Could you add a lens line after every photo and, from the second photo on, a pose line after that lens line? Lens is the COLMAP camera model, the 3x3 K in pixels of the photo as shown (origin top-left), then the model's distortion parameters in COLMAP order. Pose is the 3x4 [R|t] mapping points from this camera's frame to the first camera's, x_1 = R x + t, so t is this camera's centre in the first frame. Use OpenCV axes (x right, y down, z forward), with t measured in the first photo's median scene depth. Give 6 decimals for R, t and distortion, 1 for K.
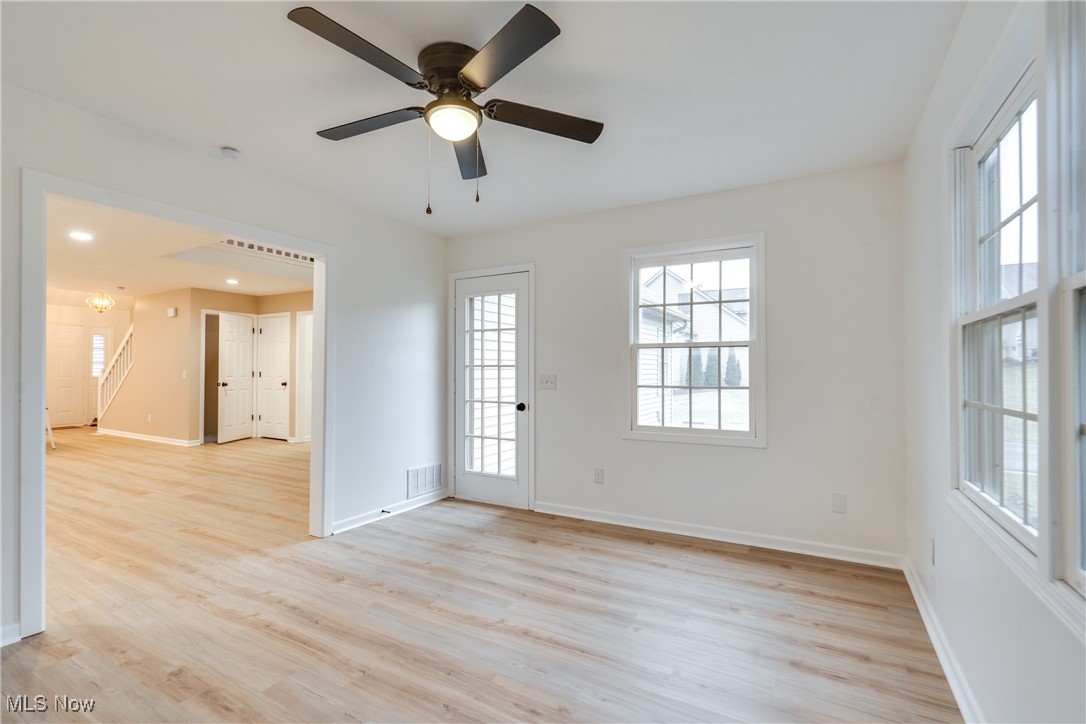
lens RADIAL K [[500.2, 0, 546.8], [0, 500.2, 366.6], [0, 0, 1]] dist [-0.006607, 0.002309]
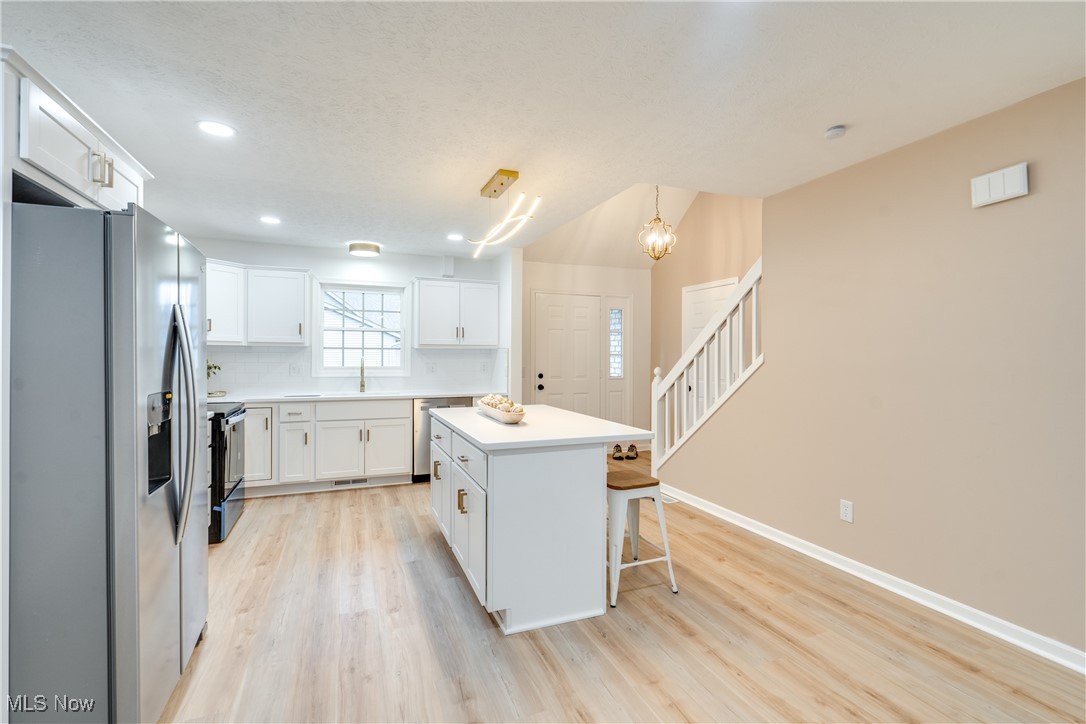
lens RADIAL K [[500.2, 0, 541.7], [0, 500.2, 355.9], [0, 0, 1]] dist [-0.006607, 0.002309]
pose [[0.791827, -0.004428, -0.610730, -0.729390], [0.008647, 0.999955, 0.003961, -0.013406], [0.610684, -0.008417, 0.791829, 0.572929]]
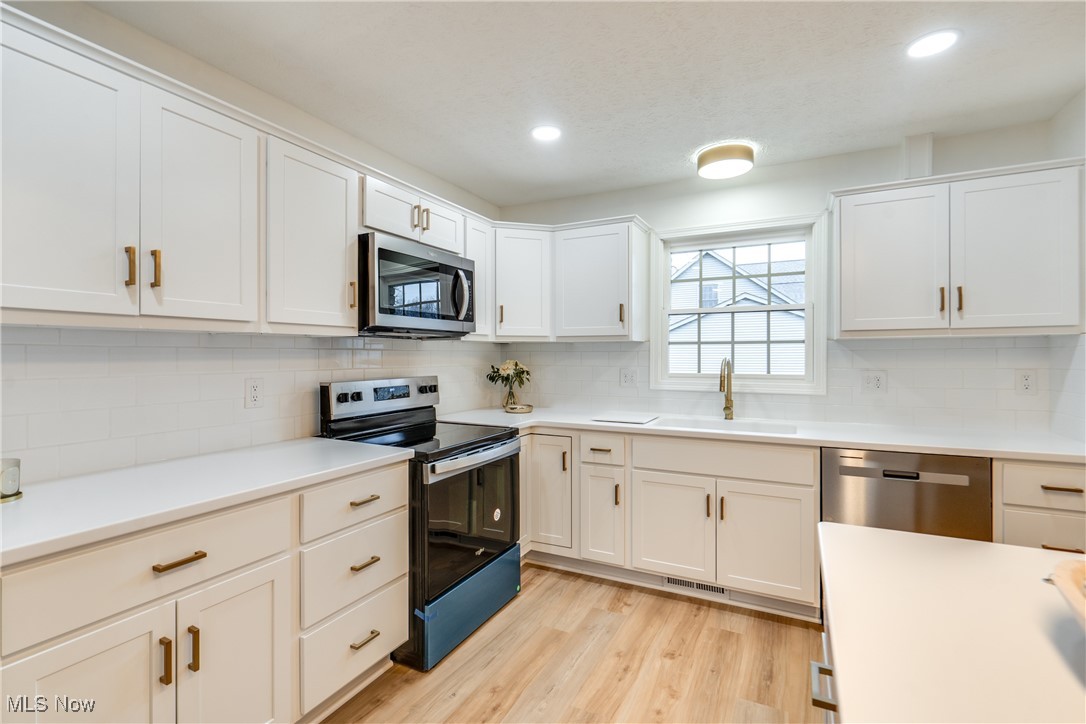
lens RADIAL K [[500.2, 0, 535.8], [0, 500.2, 357.9], [0, 0, 1]] dist [-0.006607, 0.002309]
pose [[0.046590, -0.005035, -0.998901, -0.937104], [0.012397, 0.999913, -0.004462, -0.011238], [0.998837, -0.012176, 0.046649, 0.772096]]
